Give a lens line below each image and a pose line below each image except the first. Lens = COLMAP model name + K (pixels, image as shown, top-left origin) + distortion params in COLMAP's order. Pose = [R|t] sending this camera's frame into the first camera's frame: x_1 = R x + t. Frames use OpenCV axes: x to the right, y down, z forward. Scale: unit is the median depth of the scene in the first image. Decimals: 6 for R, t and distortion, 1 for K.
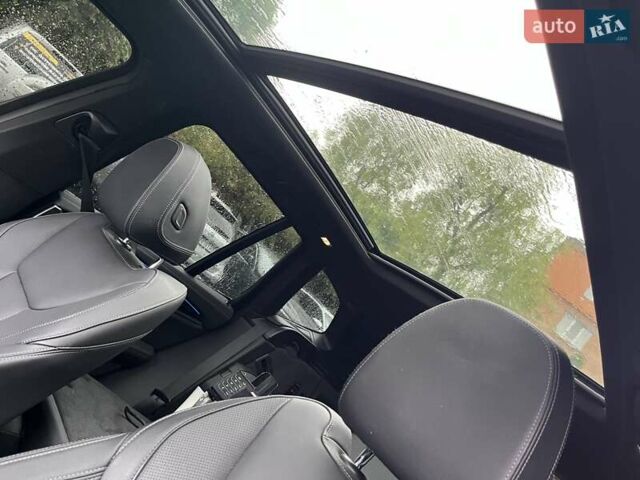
lens RADIAL K [[494.9, 0, 322.0], [0, 494.9, 238.3], [0, 0, 1]] dist [0.065949, -0.097913]
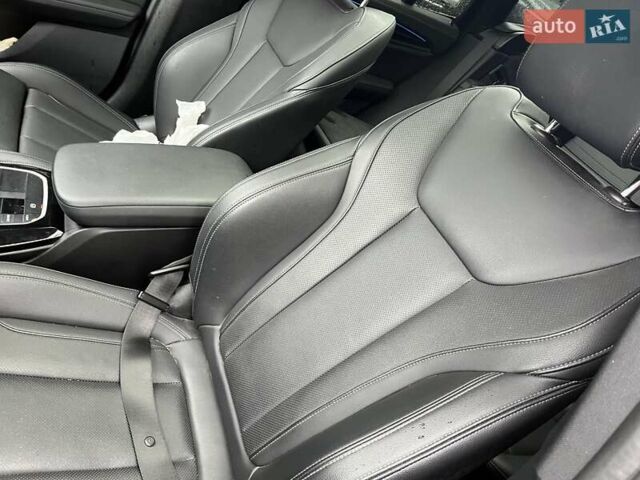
lens RADIAL K [[494.9, 0, 322.0], [0, 494.9, 238.3], [0, 0, 1]] dist [0.065949, -0.097913]
pose [[0.858022, -0.054337, -0.510731, 0.130494], [0.299614, 0.860618, 0.411786, 0.017398], [0.417169, -0.506344, 0.754709, -0.155474]]
